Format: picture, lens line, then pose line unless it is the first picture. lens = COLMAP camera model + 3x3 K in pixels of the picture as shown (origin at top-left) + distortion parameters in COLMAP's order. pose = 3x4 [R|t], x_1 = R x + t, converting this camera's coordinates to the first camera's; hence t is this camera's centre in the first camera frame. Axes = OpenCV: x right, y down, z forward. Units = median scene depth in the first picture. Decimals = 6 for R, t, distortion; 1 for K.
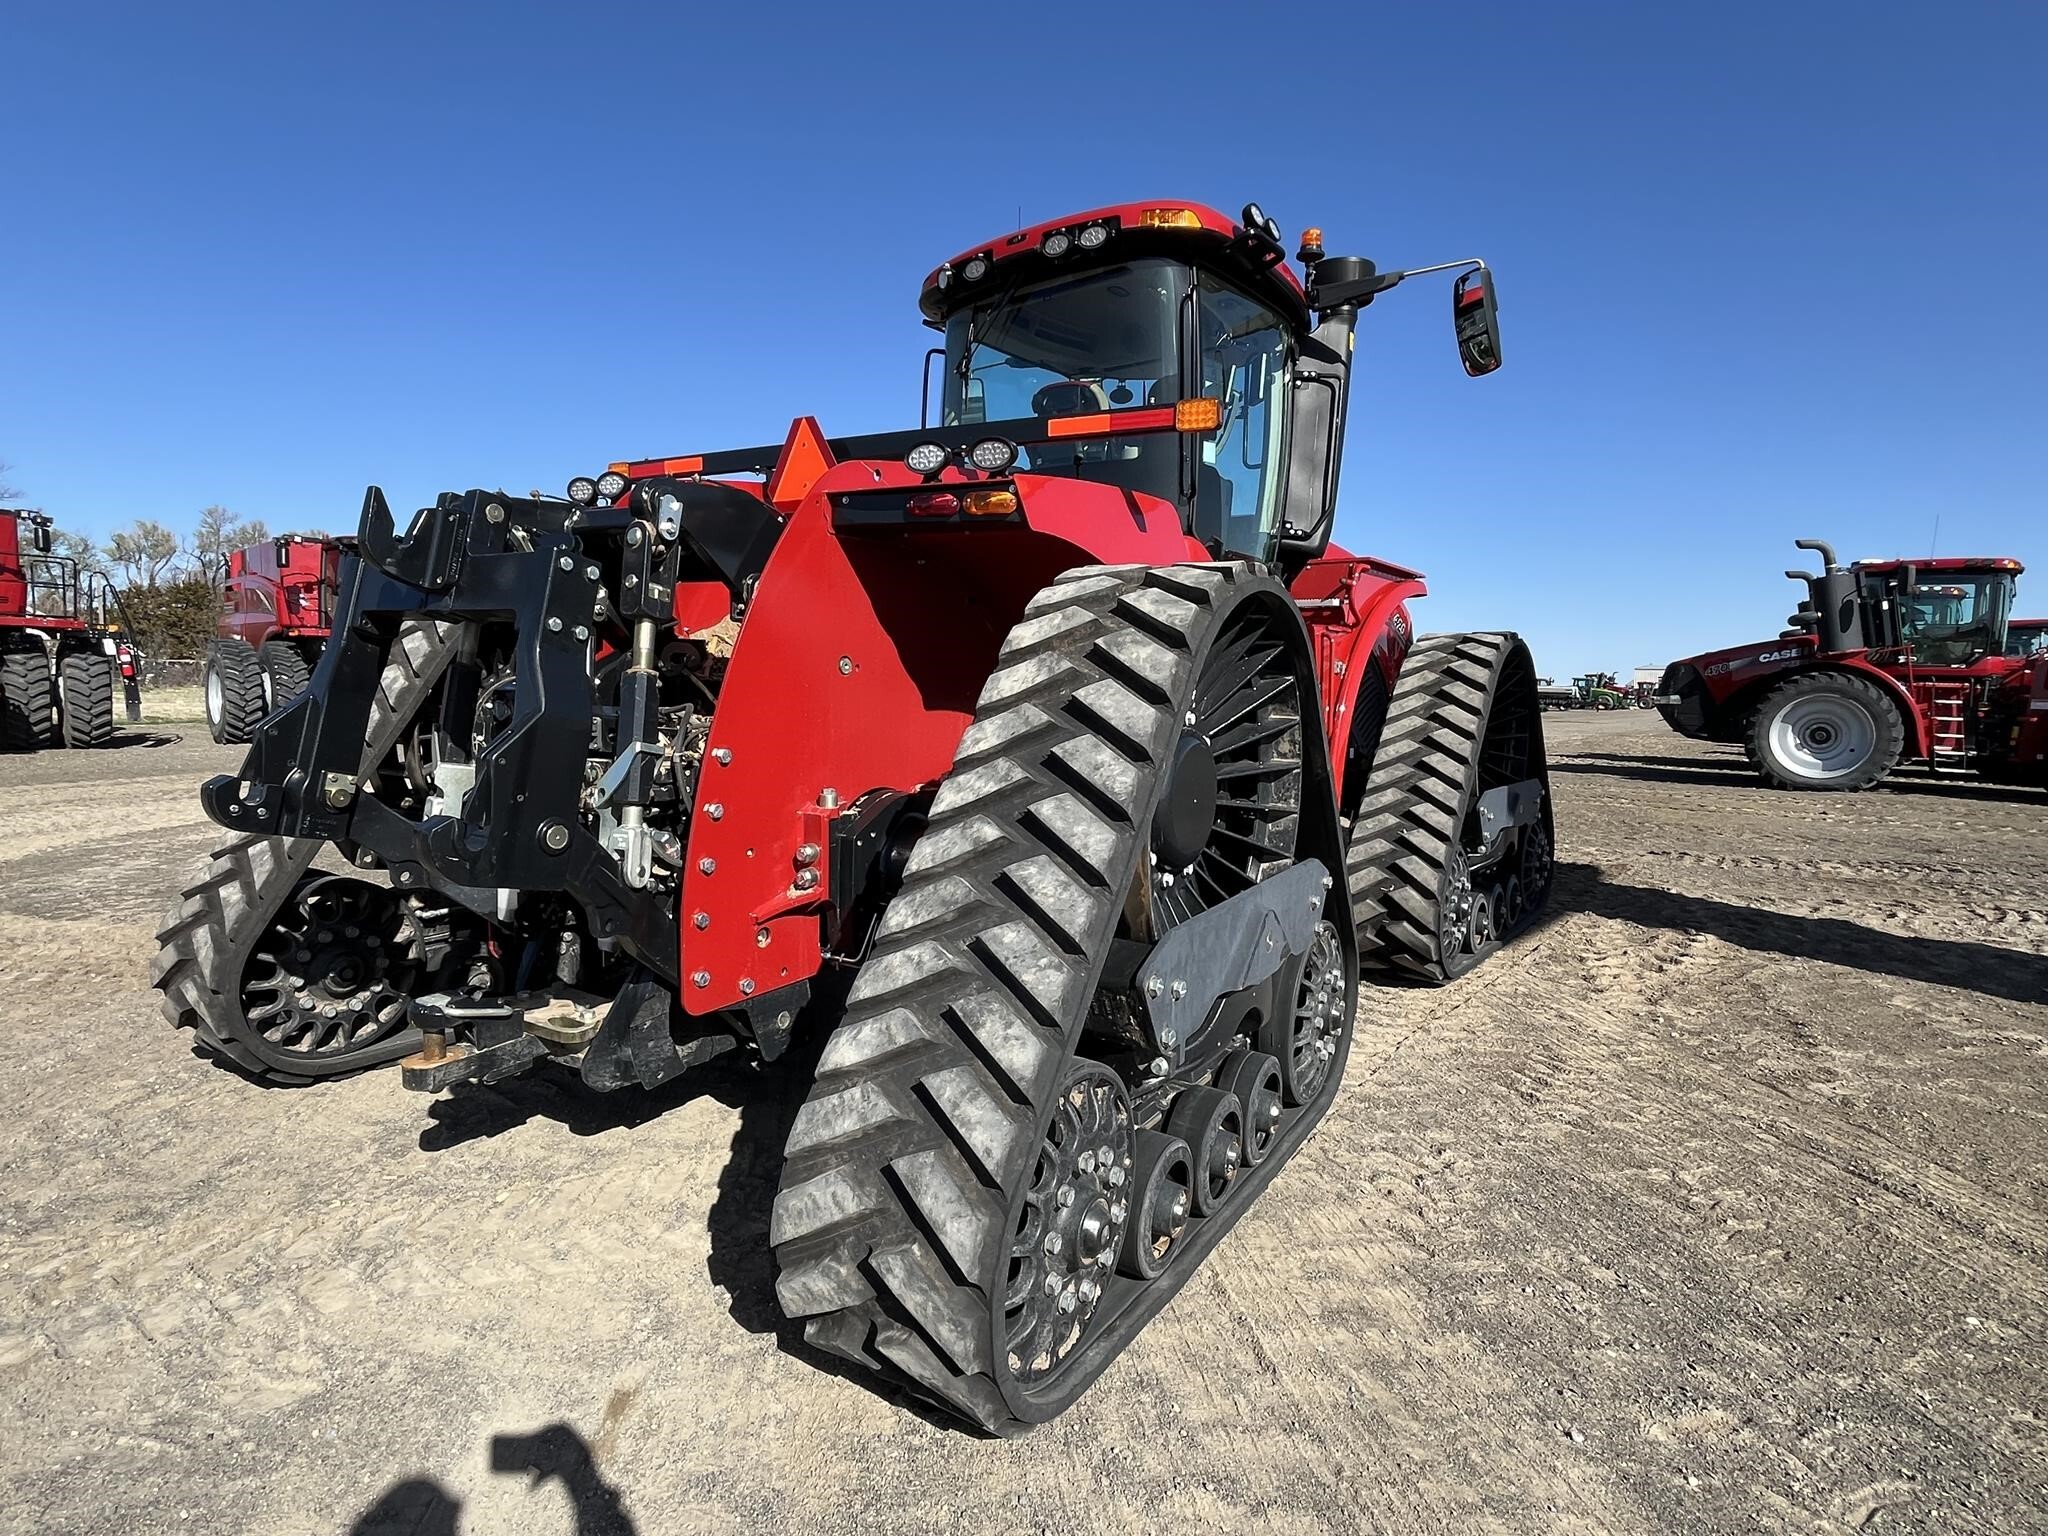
lens RADIAL K [[1031.4, 0, 1027.9], [0, 1031.4, 776.0], [0, 0, 1]] dist [0.000170, -0.001679]
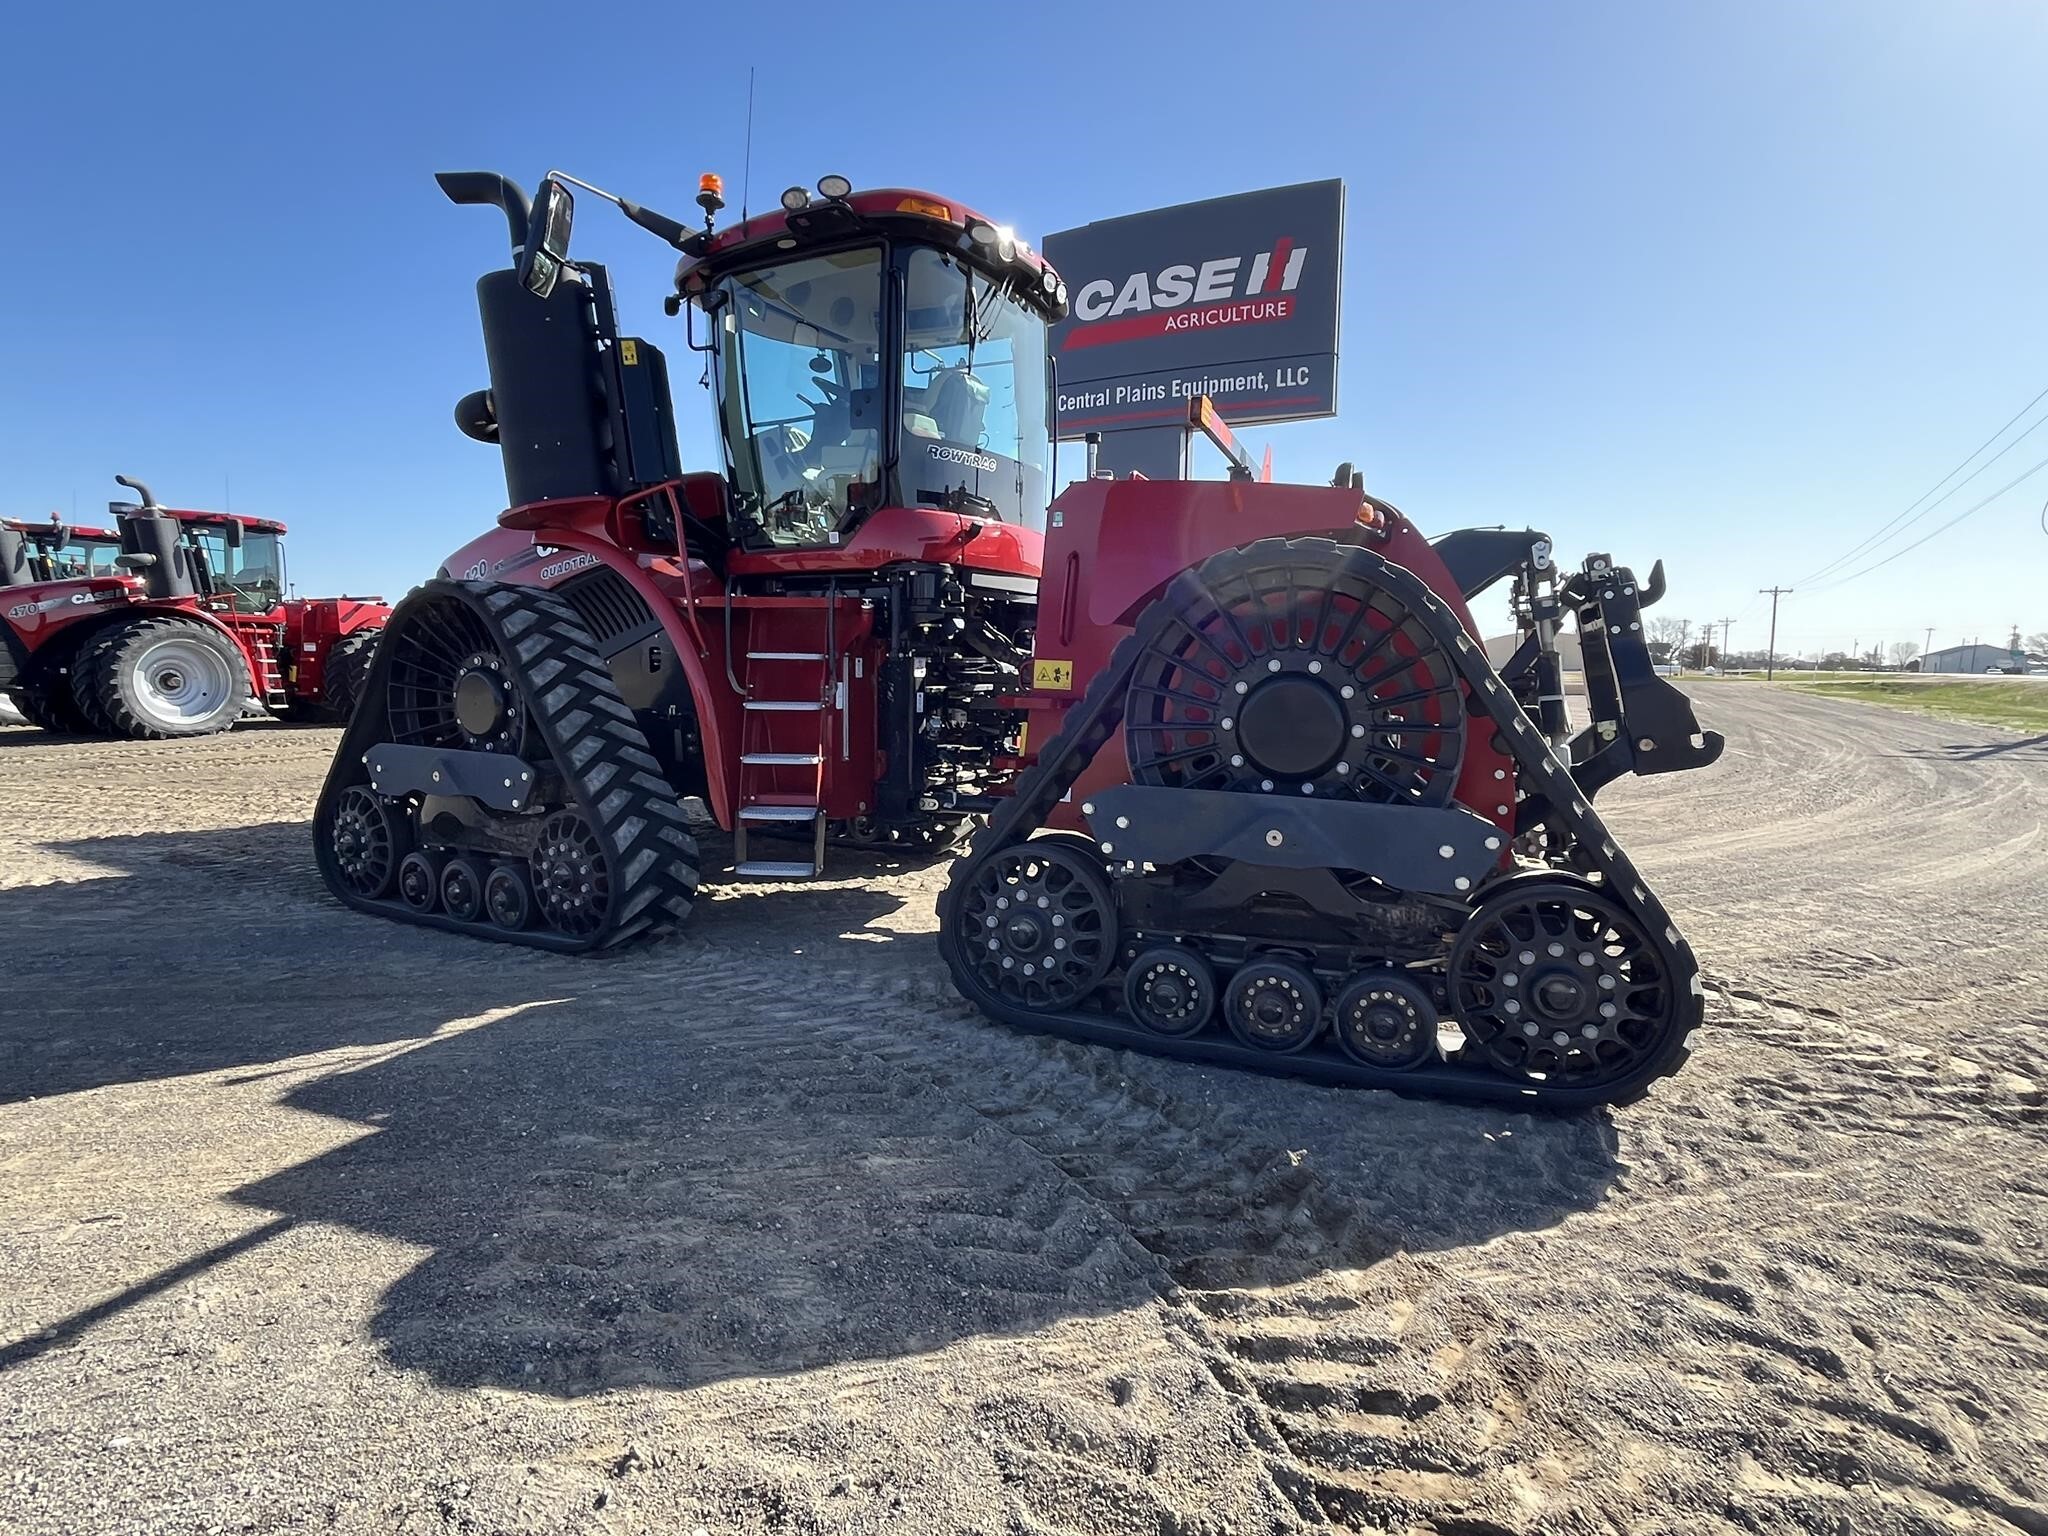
lens RADIAL K [[1038.5, 0, 1013.2], [0, 1038.5, 759.9], [0, 0, 1]] dist [-0.001749, -0.000663]
pose [[-0.160467, -0.119419, 0.979791, -1.640641], [0.072874, 0.988512, 0.132417, -0.181471], [-0.984347, 0.092650, -0.149921, 1.740003]]
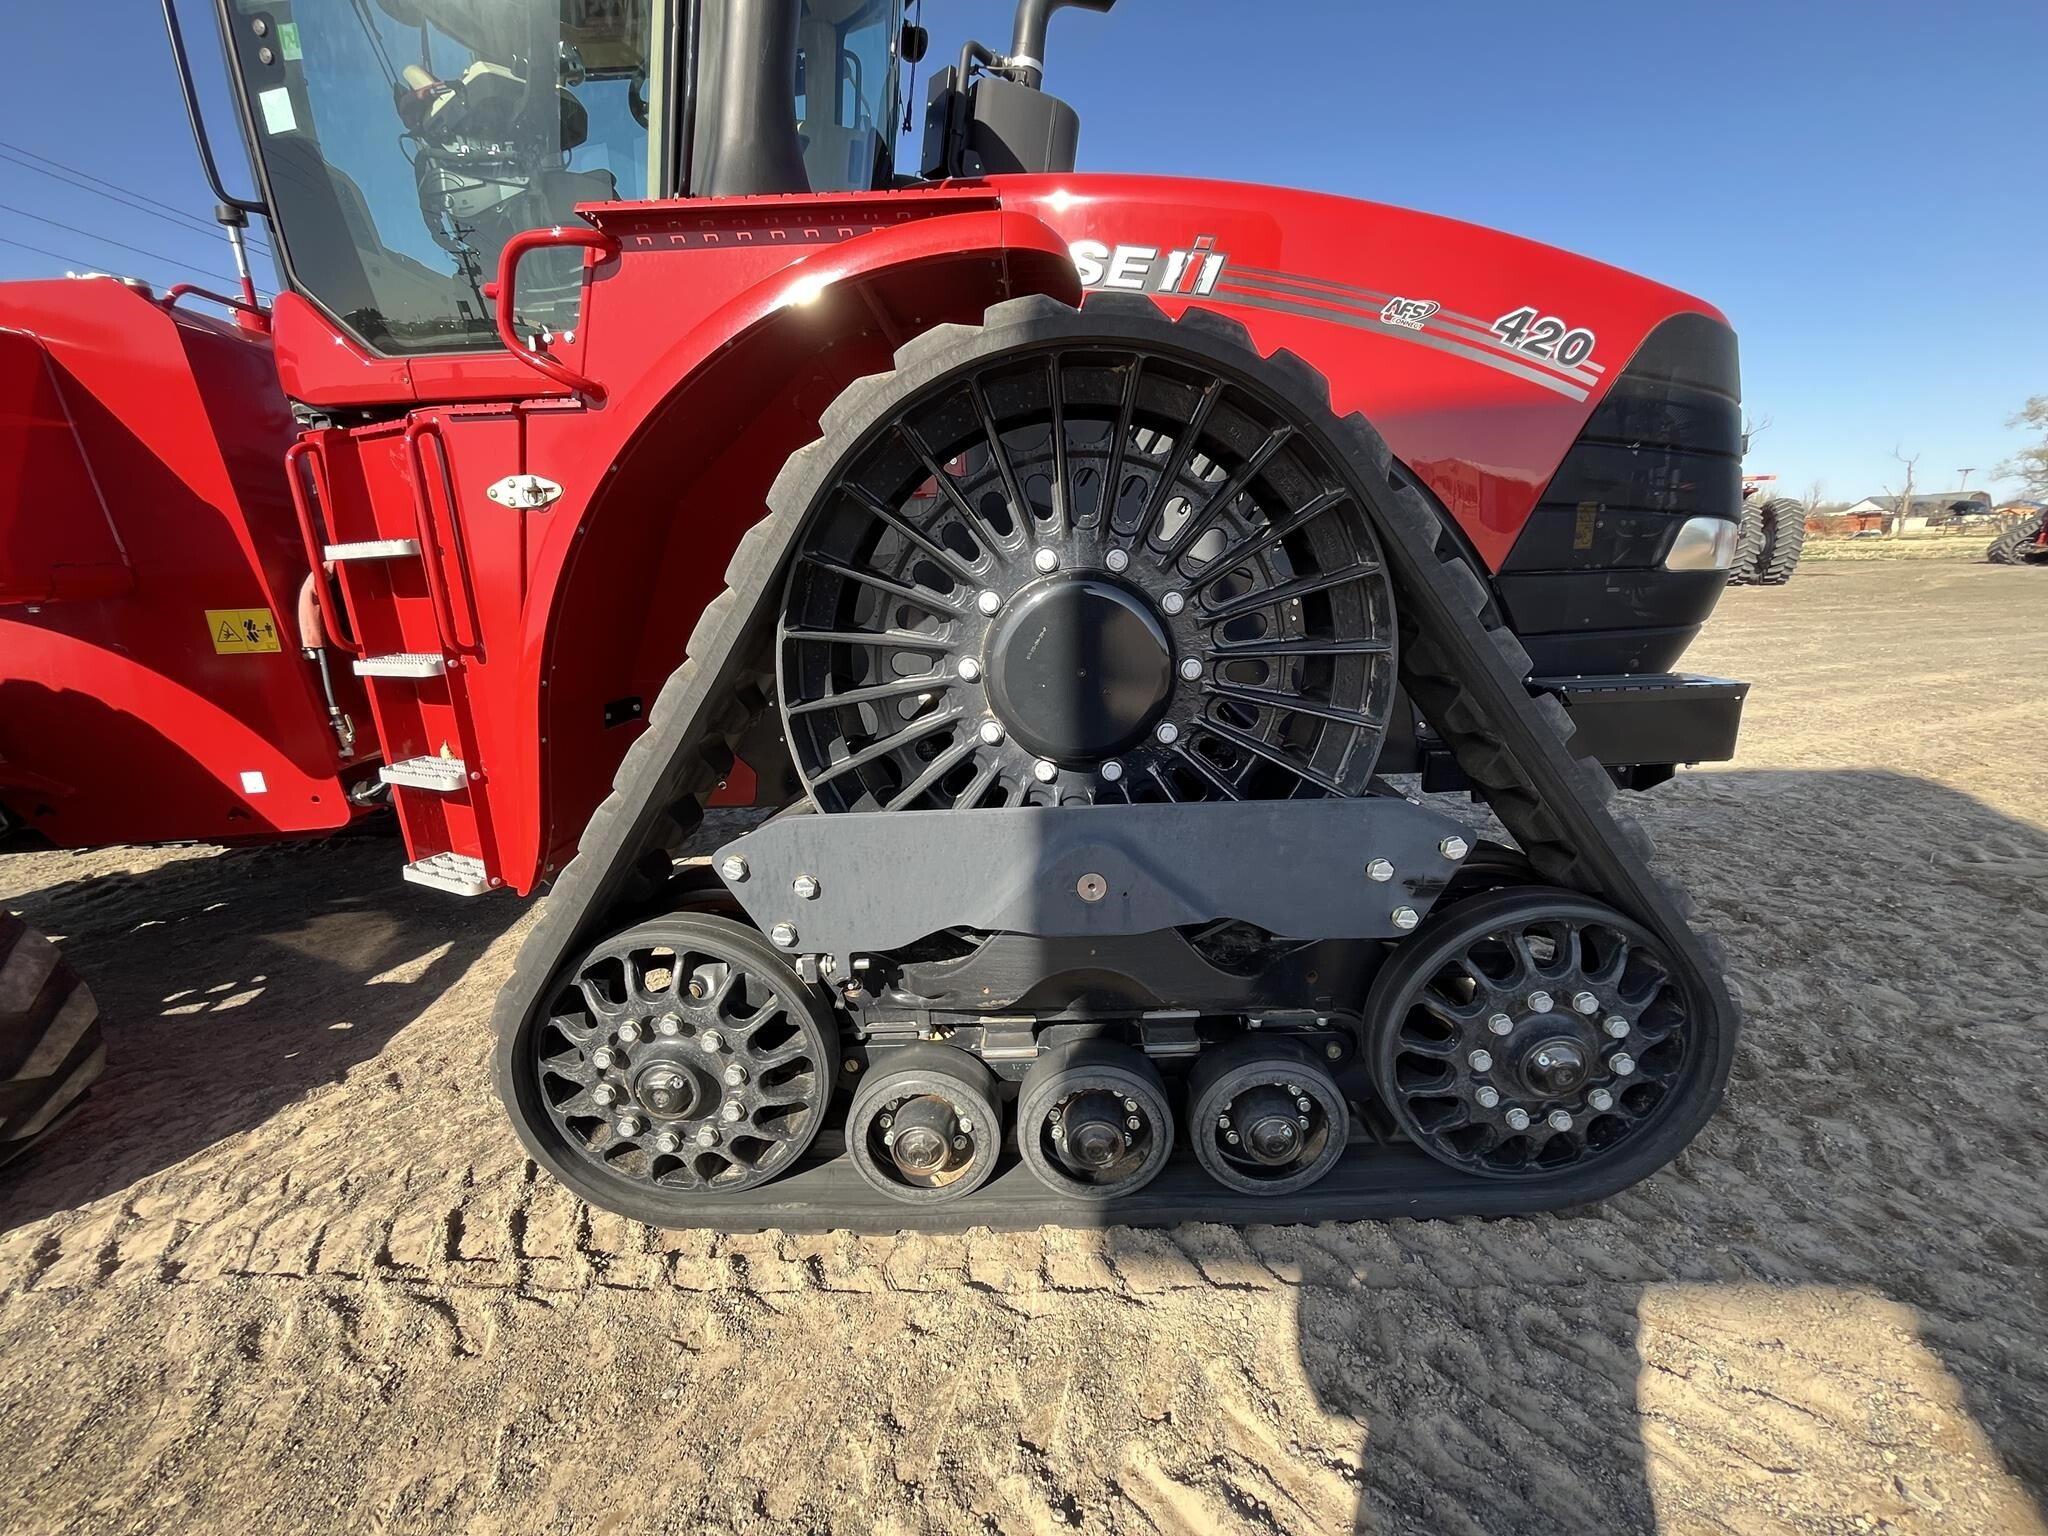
lens RADIAL K [[825.8, 0, 1023.8], [0, 825.8, 769.7], [0, 0, 1]] dist [-0.003126, -0.000392]
pose [[0.600336, 0.164448, -0.782658, 1.123762], [-0.024474, 0.981950, 0.187549, -0.088422], [0.799373, -0.093438, 0.593525, 1.426356]]
